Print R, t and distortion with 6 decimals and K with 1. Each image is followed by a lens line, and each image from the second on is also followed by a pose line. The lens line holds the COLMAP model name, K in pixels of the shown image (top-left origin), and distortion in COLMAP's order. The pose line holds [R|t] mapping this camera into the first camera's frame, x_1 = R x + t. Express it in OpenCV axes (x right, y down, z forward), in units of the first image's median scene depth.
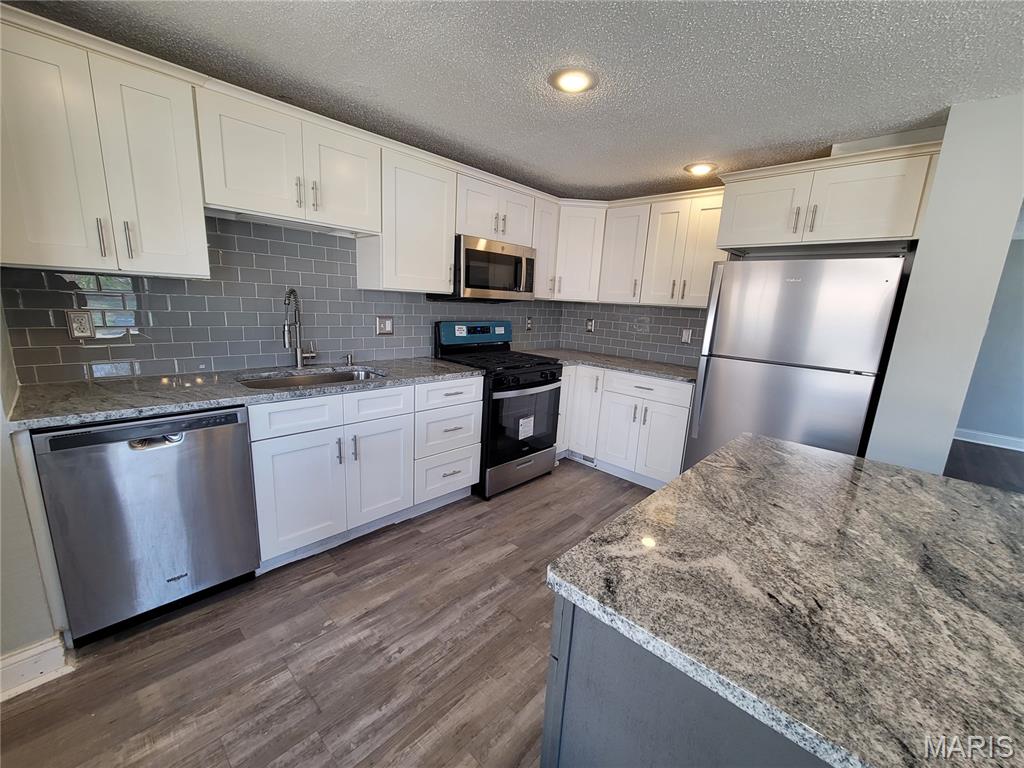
lens RADIAL K [[415.7, 0, 506.2], [0, 415.7, 390.4], [0, 0, 1]] dist [-0.000107, -0.000485]
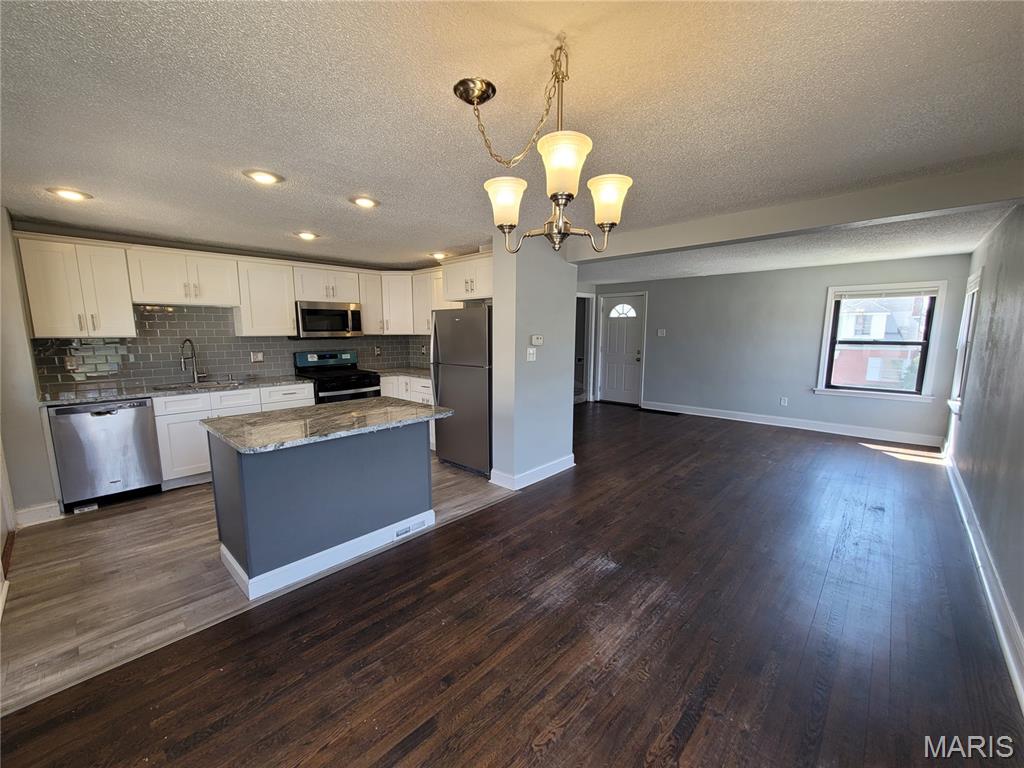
lens RADIAL K [[412.6, 0, 507.4], [0, 412.6, 390.3], [0, 0, 1]] dist [0.000030, 0.000149]
pose [[0.998420, -0.056096, 0.003195, 0.973651], [0.056184, 0.996127, -0.067640, 0.204035], [0.000611, 0.067713, 0.997705, -0.894786]]
